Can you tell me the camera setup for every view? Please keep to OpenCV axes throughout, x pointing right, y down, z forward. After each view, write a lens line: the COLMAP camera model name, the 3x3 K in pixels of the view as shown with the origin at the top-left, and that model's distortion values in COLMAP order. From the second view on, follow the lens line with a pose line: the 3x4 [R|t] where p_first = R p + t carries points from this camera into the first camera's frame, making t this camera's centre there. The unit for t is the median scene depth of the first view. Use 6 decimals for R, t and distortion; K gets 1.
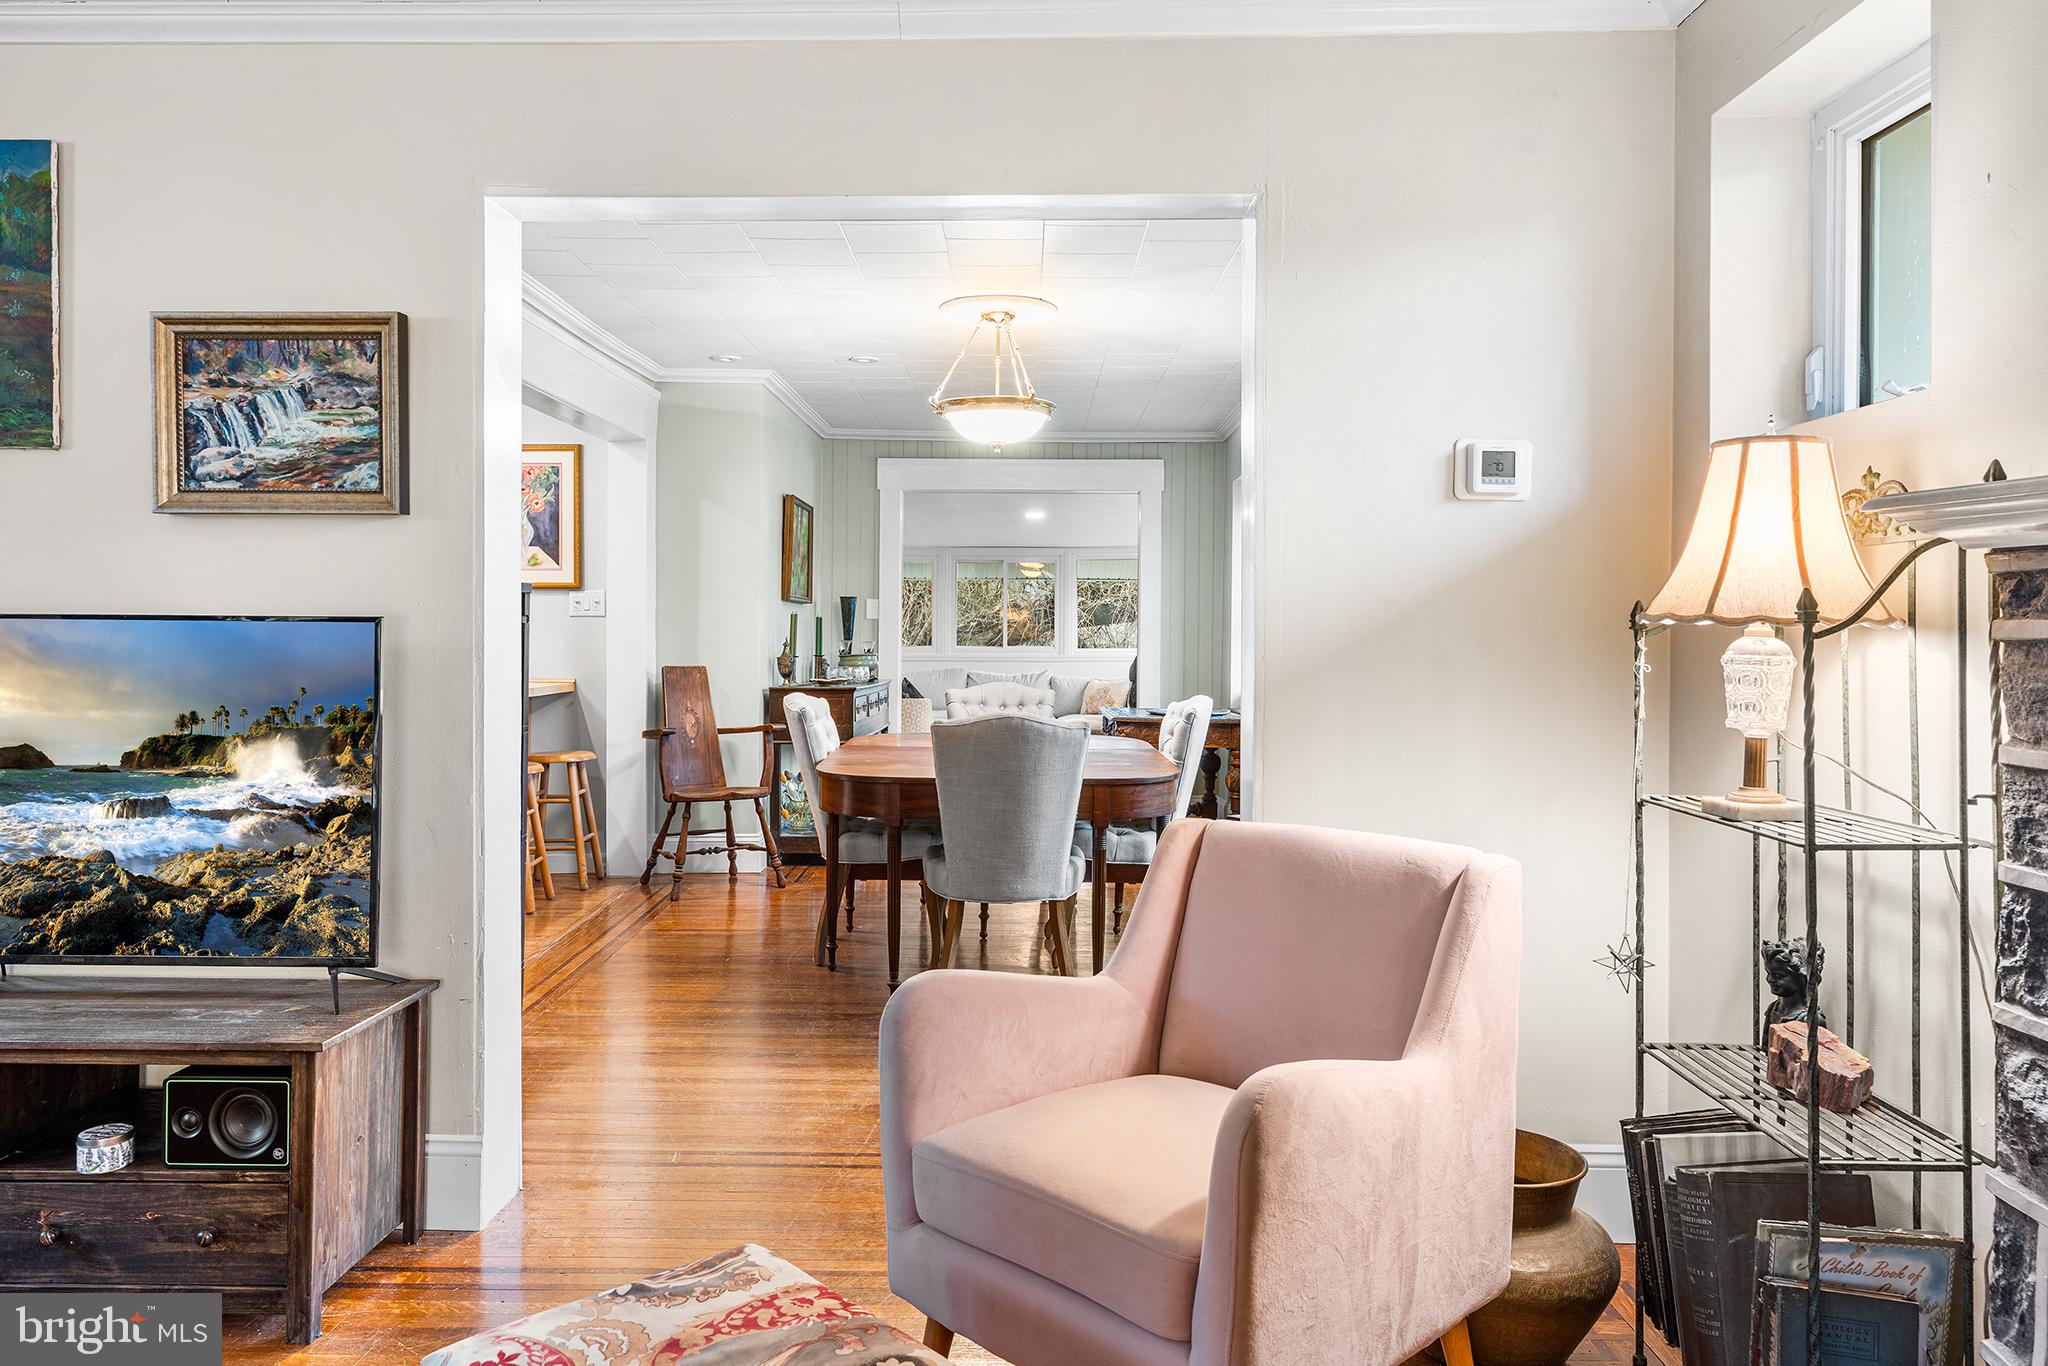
lens RADIAL K [[1385.8, 0, 1024.2], [0, 1385.8, 646.8], [0, 0, 1]] dist [-0.003856, -0.001373]
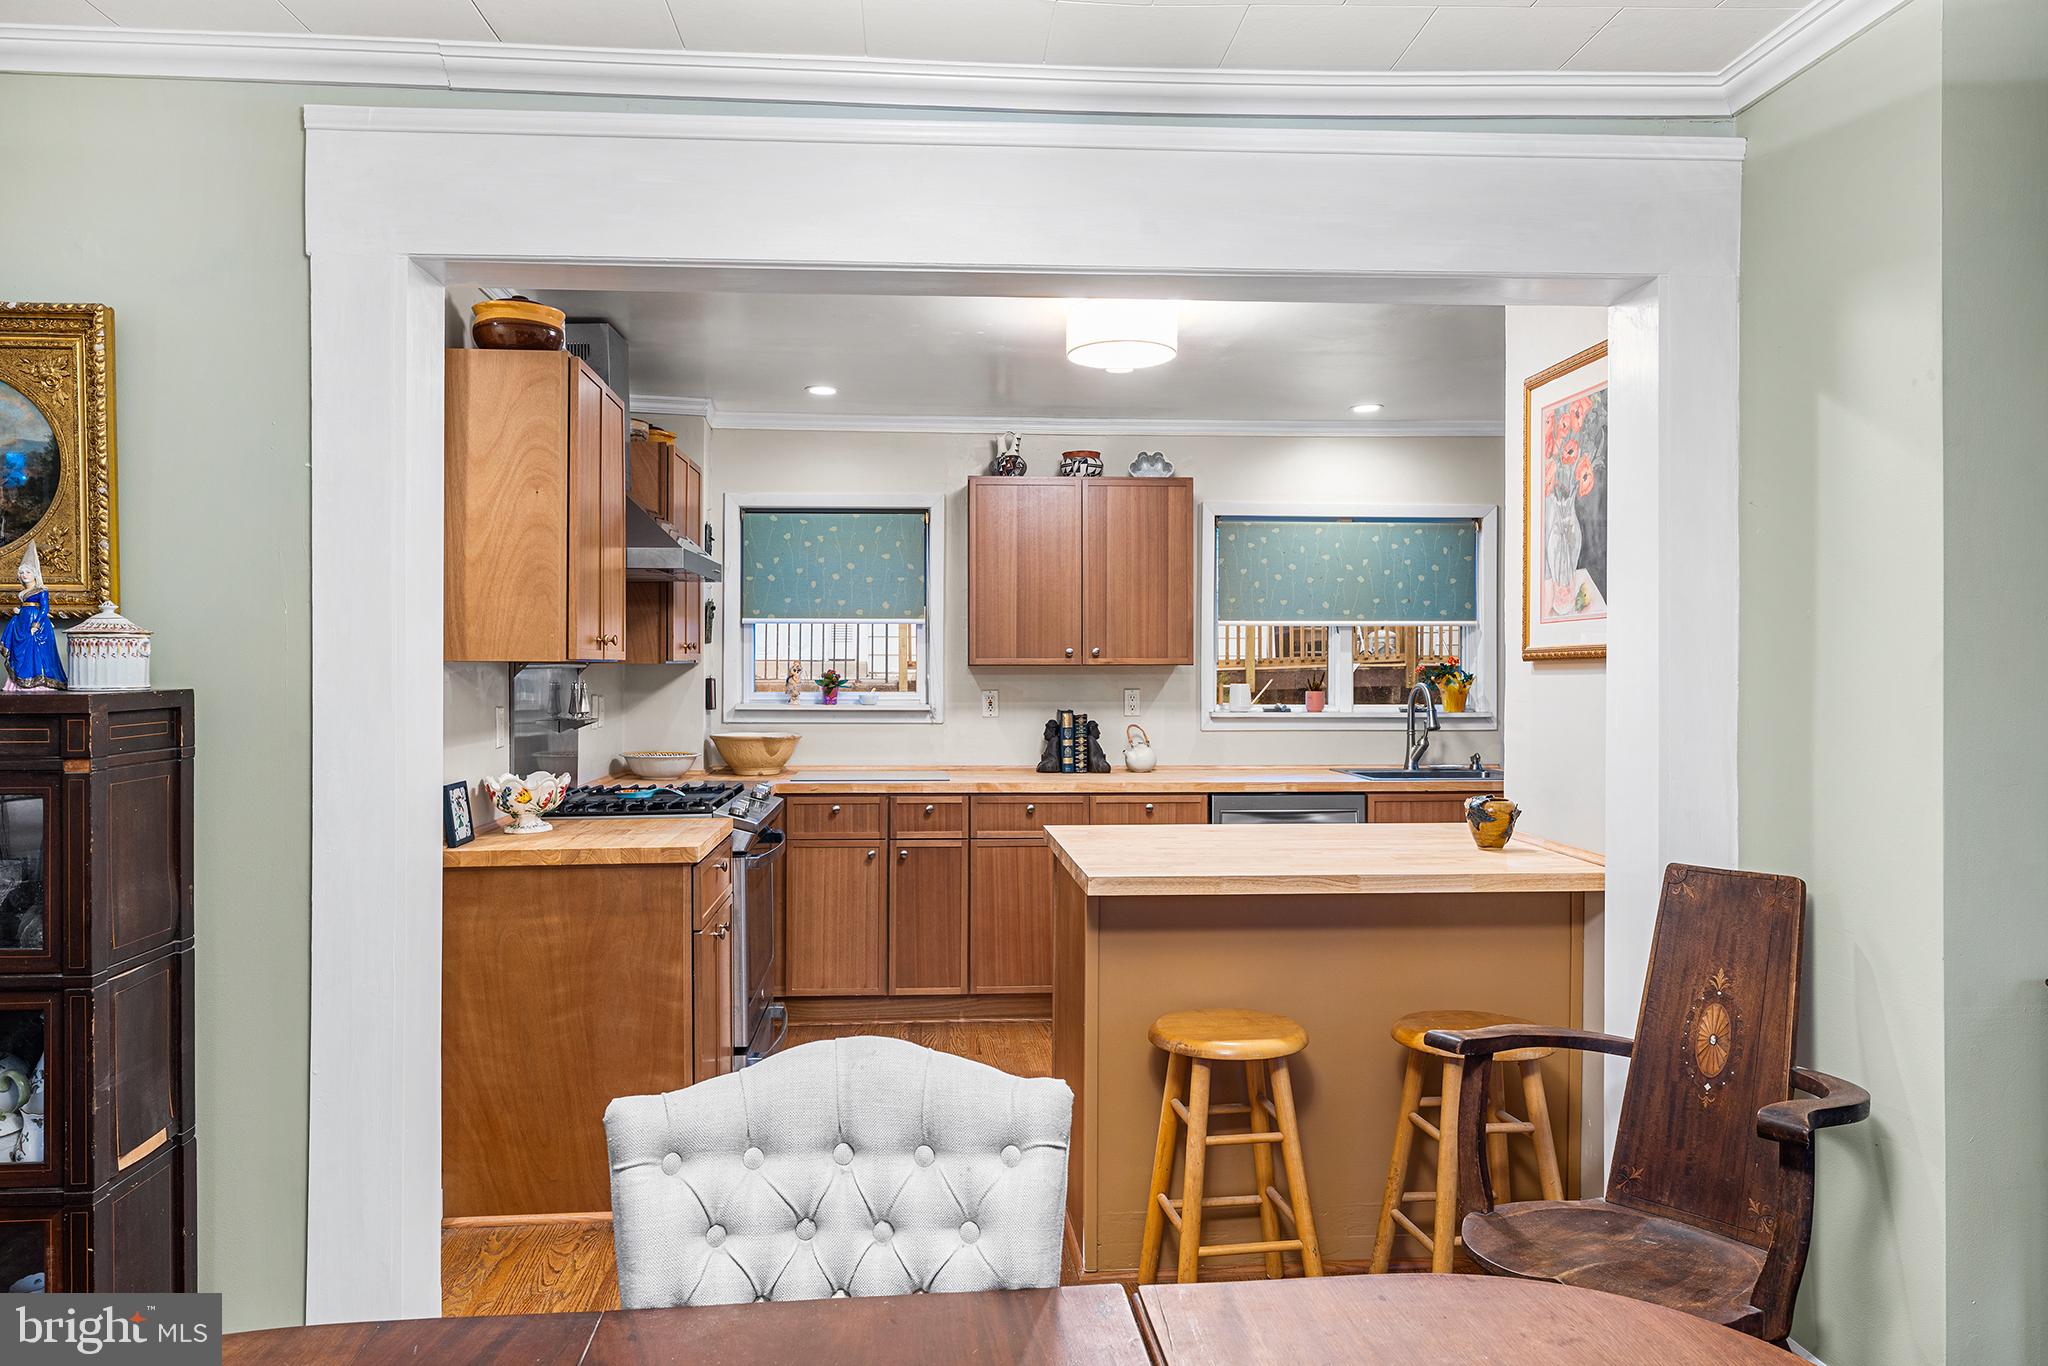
lens RADIAL K [[1392.3, 0, 1011.0], [0, 1392.3, 668.0], [0, 0, 1]] dist [0.007199, 0.002839]
pose [[0.078410, -0.004518, -0.996911, 0.242466], [-0.010752, 0.999928, -0.005377, -0.081537], [0.996863, 0.011141, 0.078356, 1.834006]]
